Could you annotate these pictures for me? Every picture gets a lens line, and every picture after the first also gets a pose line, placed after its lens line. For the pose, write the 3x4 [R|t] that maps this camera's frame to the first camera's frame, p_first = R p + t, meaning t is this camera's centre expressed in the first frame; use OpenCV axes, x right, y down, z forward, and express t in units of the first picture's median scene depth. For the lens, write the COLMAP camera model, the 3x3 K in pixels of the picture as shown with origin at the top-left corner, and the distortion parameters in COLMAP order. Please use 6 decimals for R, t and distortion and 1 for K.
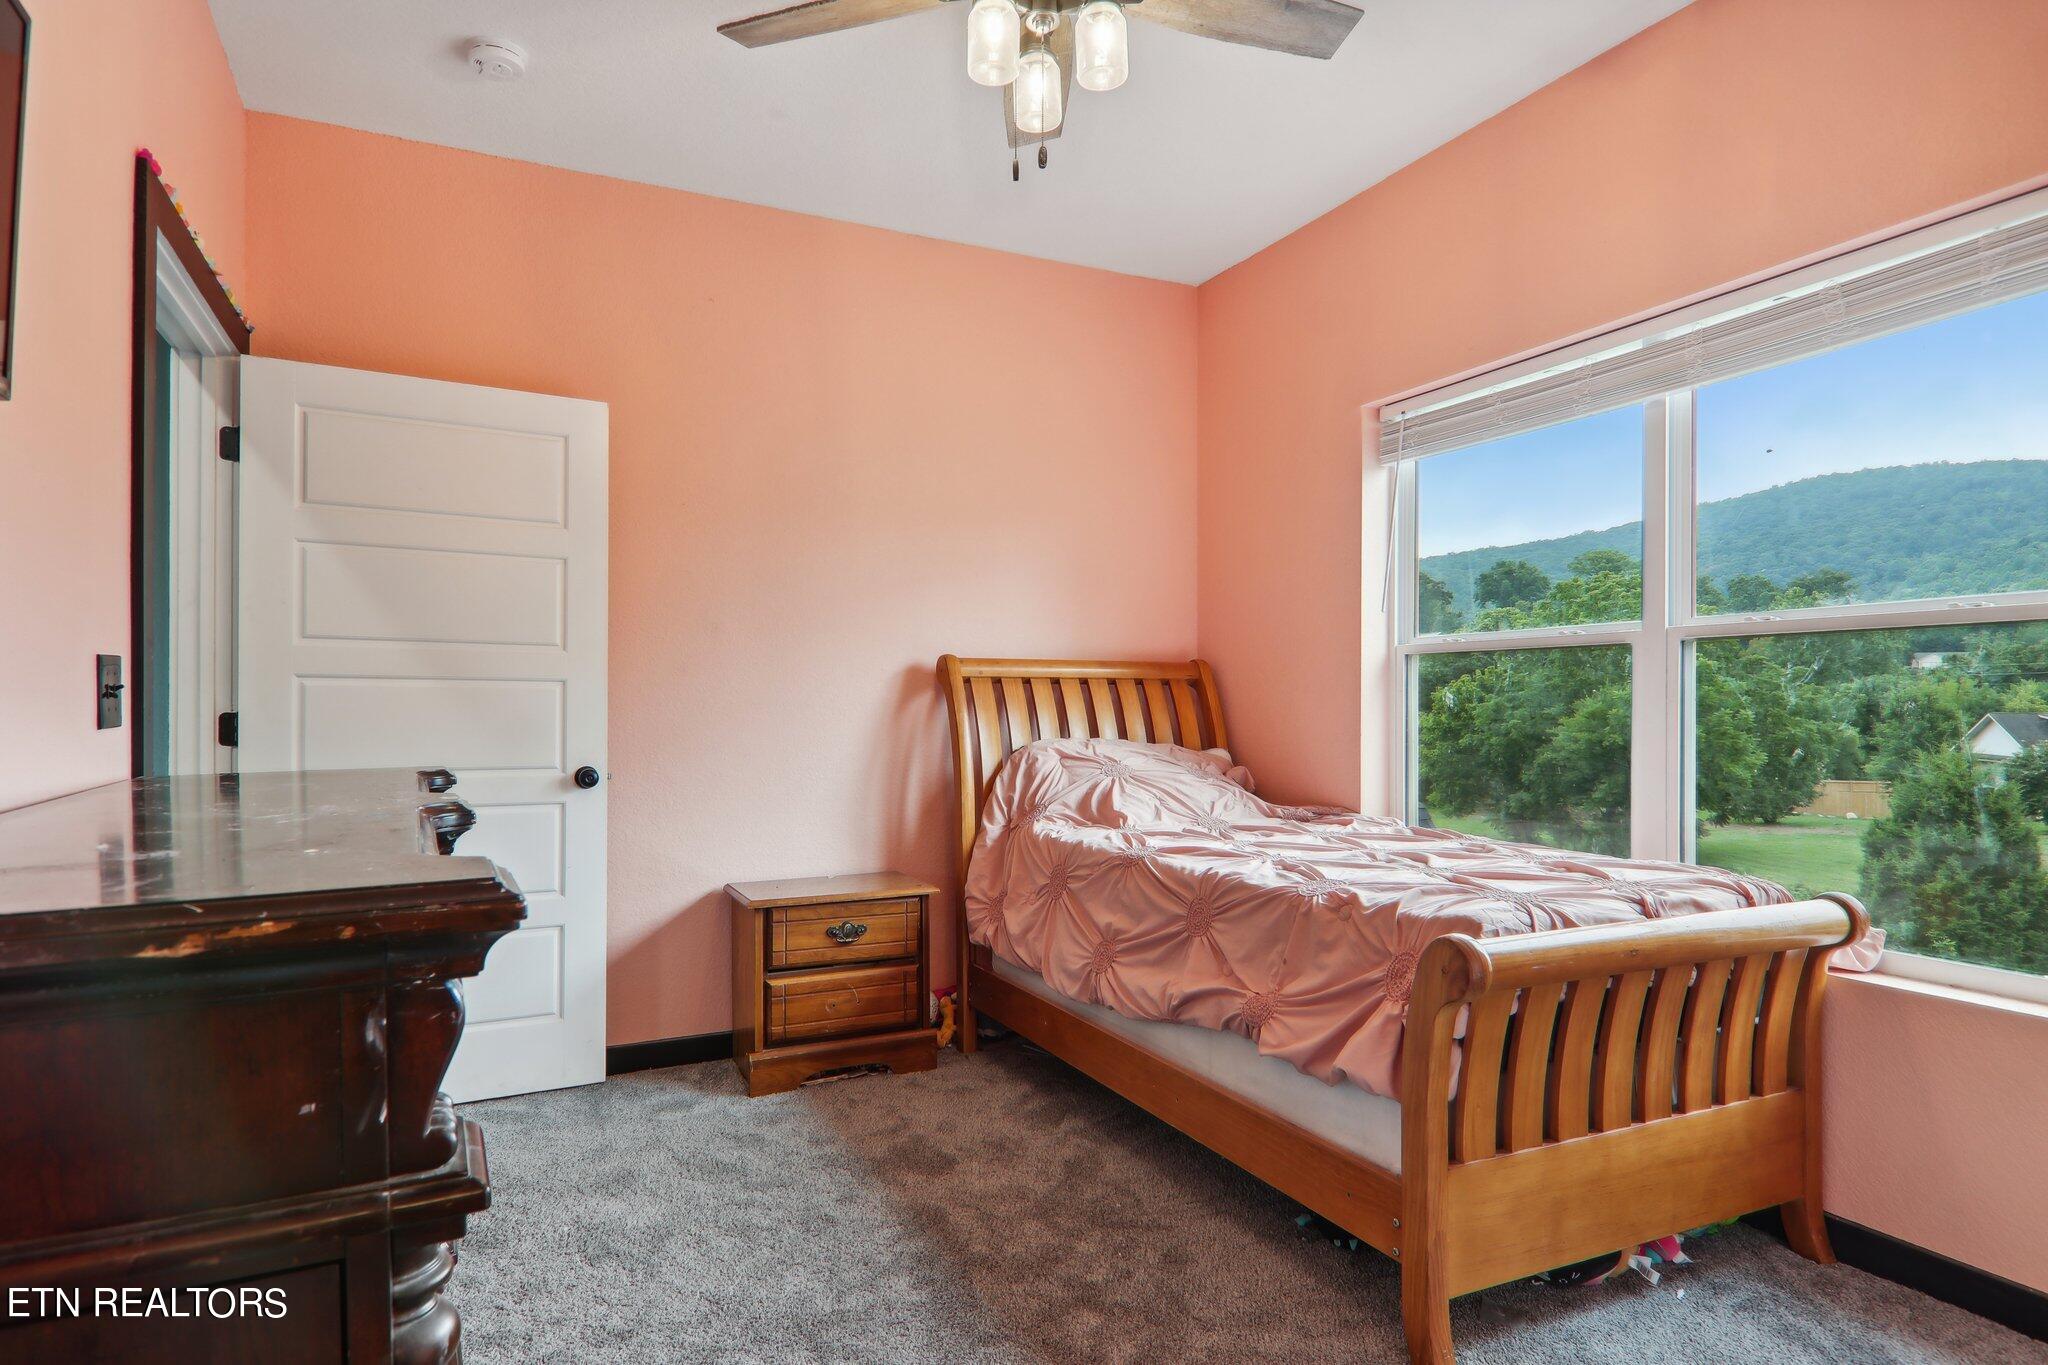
lens RADIAL K [[1149.0, 0, 1024.6], [0, 1149.0, 701.4], [0, 0, 1]] dist [0.007093, -0.014818]
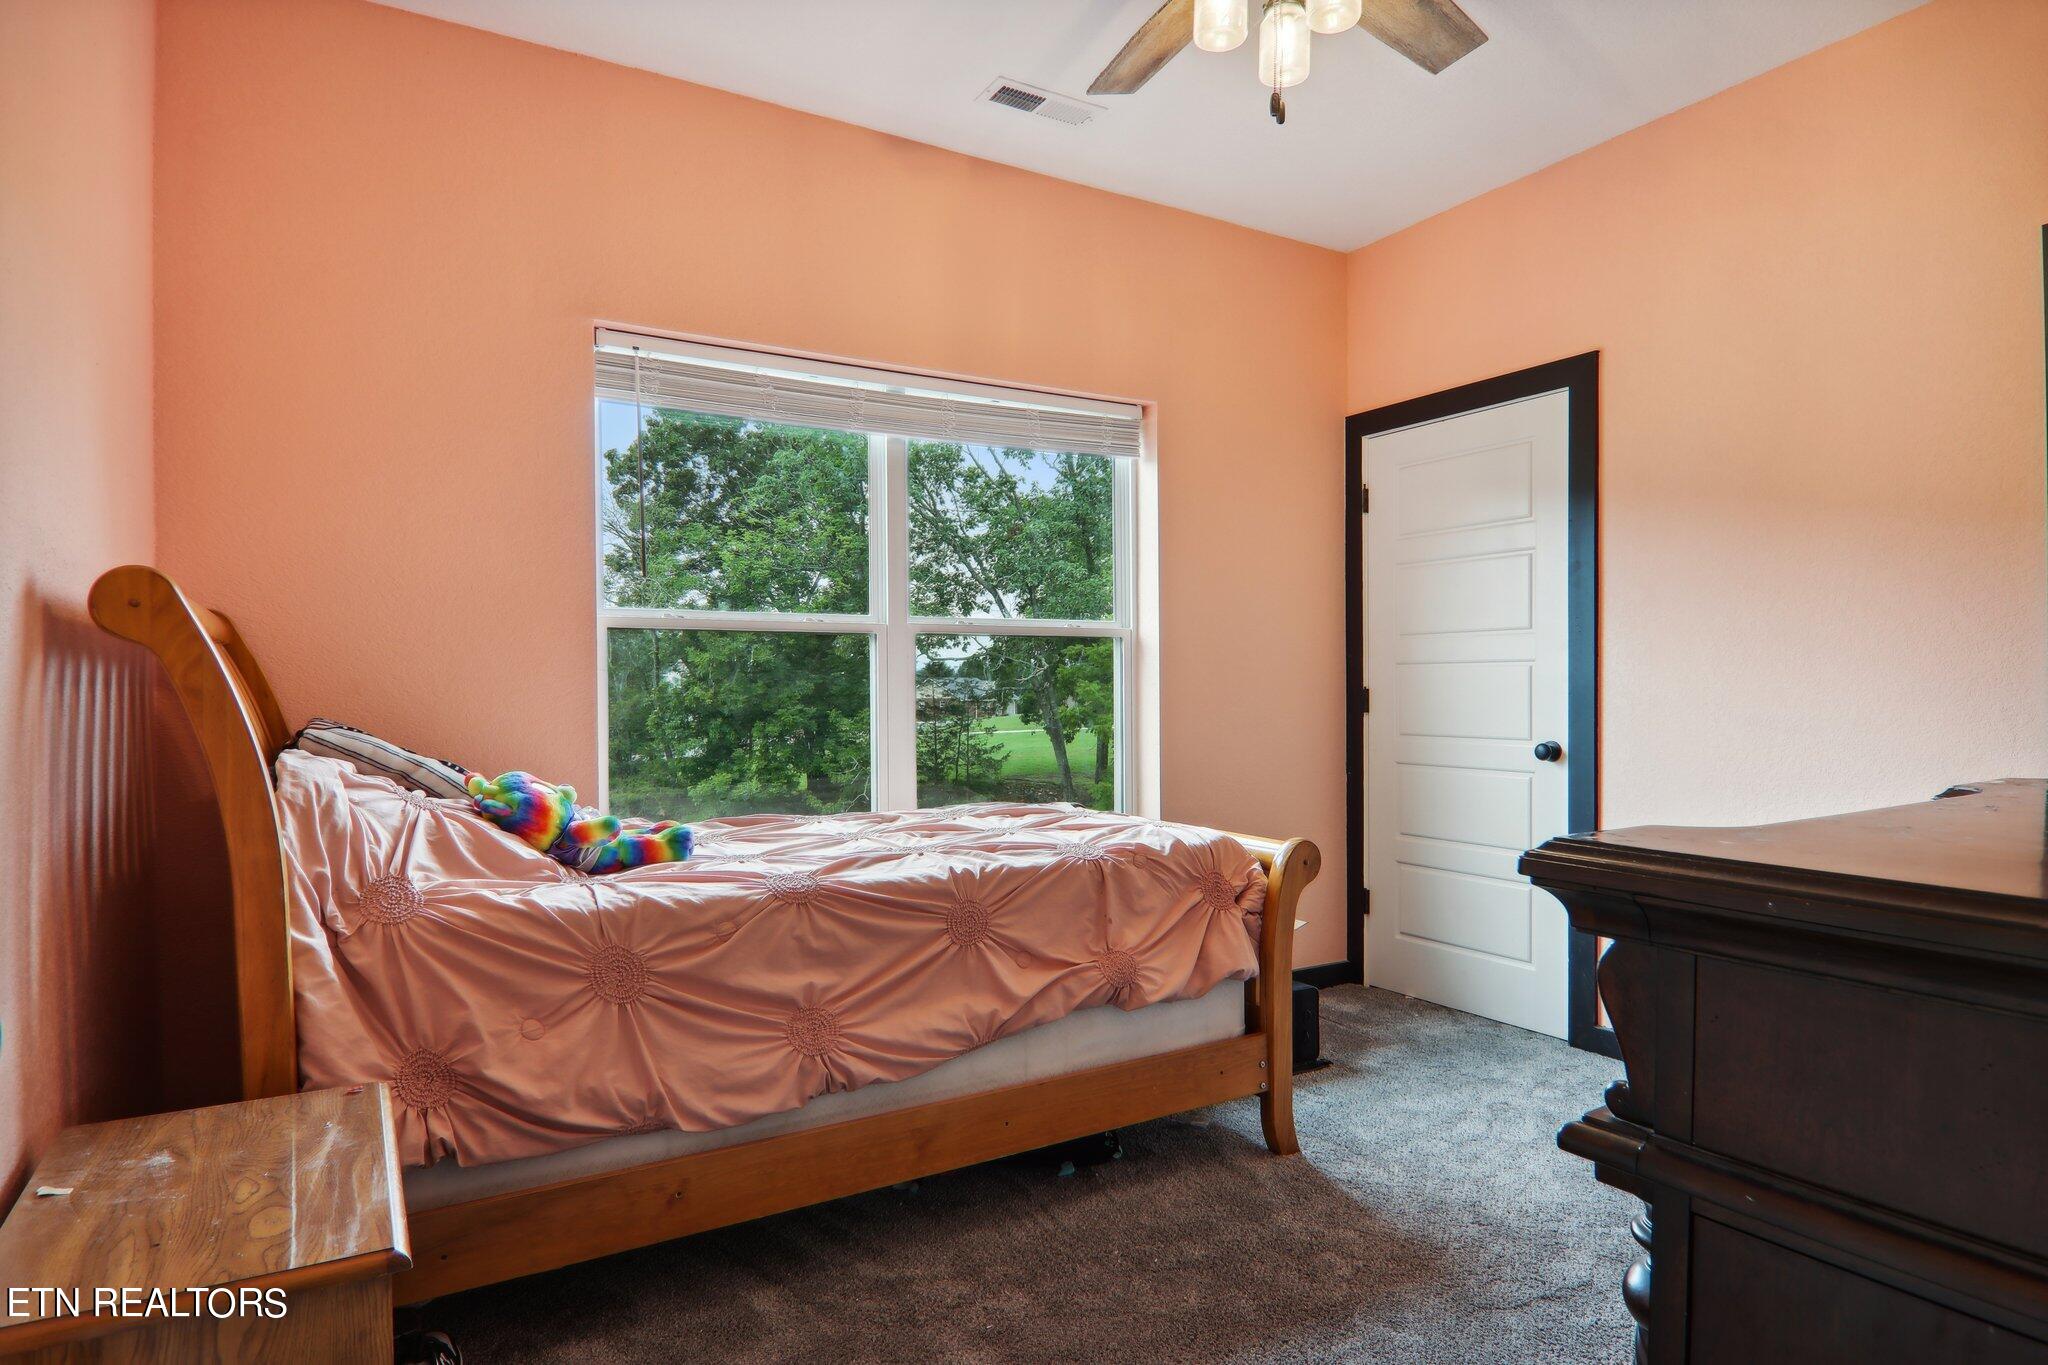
lens RADIAL K [[1149.0, 0, 1024.6], [0, 1149.0, 701.4], [0, 0, 1]] dist [0.007093, -0.014818]
pose [[-0.091579, -0.014325, 0.995695, -0.693922], [-0.006552, 0.999884, 0.013783, 0.001205], [-0.995776, -0.005262, -0.091662, 0.974507]]
